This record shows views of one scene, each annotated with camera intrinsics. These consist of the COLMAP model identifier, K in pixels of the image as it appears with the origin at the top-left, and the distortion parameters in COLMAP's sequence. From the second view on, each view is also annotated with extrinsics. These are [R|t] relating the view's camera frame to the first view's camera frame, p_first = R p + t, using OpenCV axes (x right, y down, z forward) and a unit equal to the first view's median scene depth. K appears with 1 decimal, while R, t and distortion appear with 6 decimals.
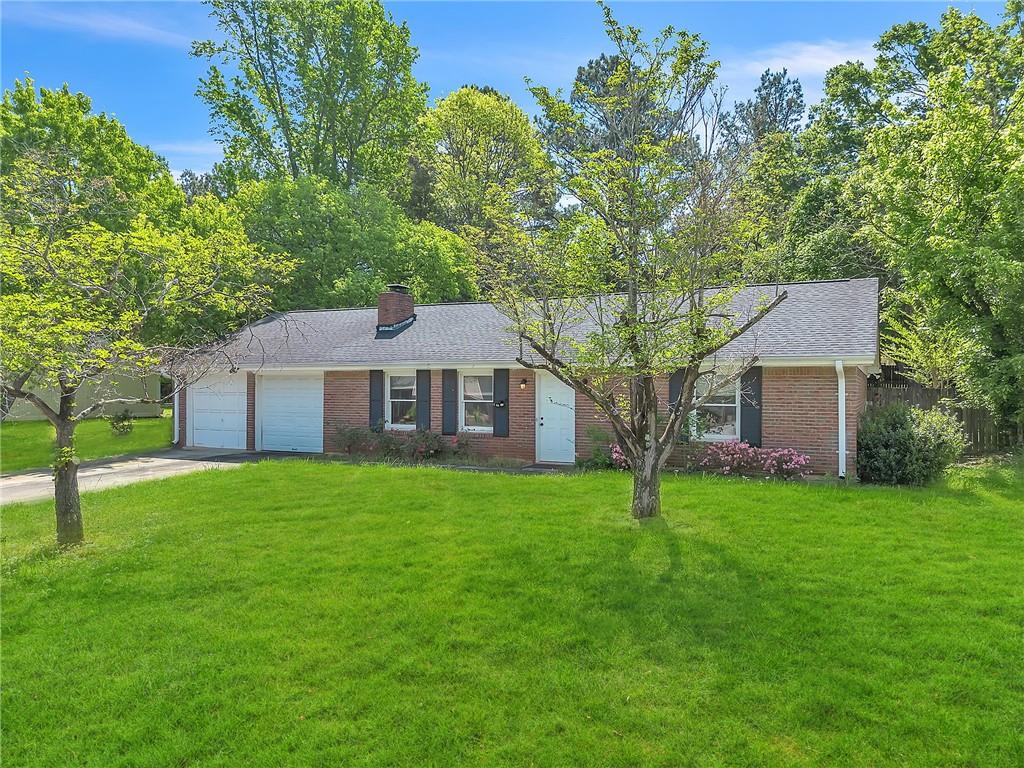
lens RADIAL K [[730.1, 0, 512.0], [0, 730.1, 384.0], [0, 0, 1]] dist [0.053343, -0.044512]
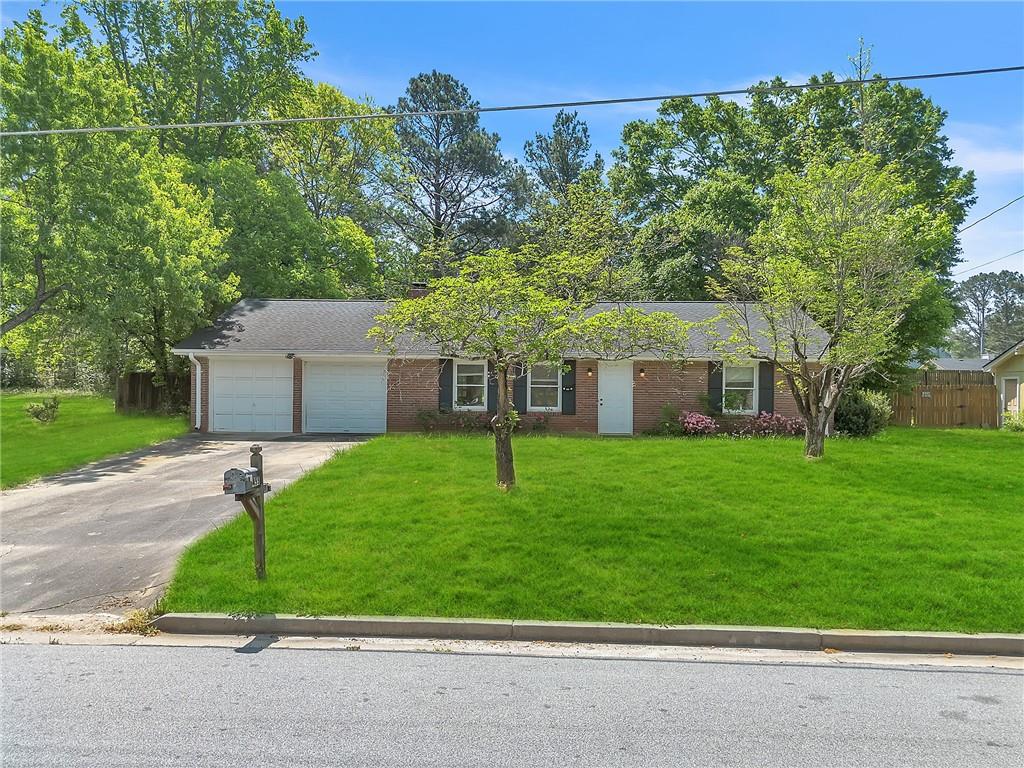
lens RADIAL K [[730.1, 0, 512.0], [0, 730.1, 384.0], [0, 0, 1]] dist [0.053343, -0.044512]
pose [[0.909217, 0.006455, 0.416273, -0.570095], [-0.009967, 0.999931, 0.006262, 0.012375], [-0.416203, -0.009842, 0.909218, -0.091681]]
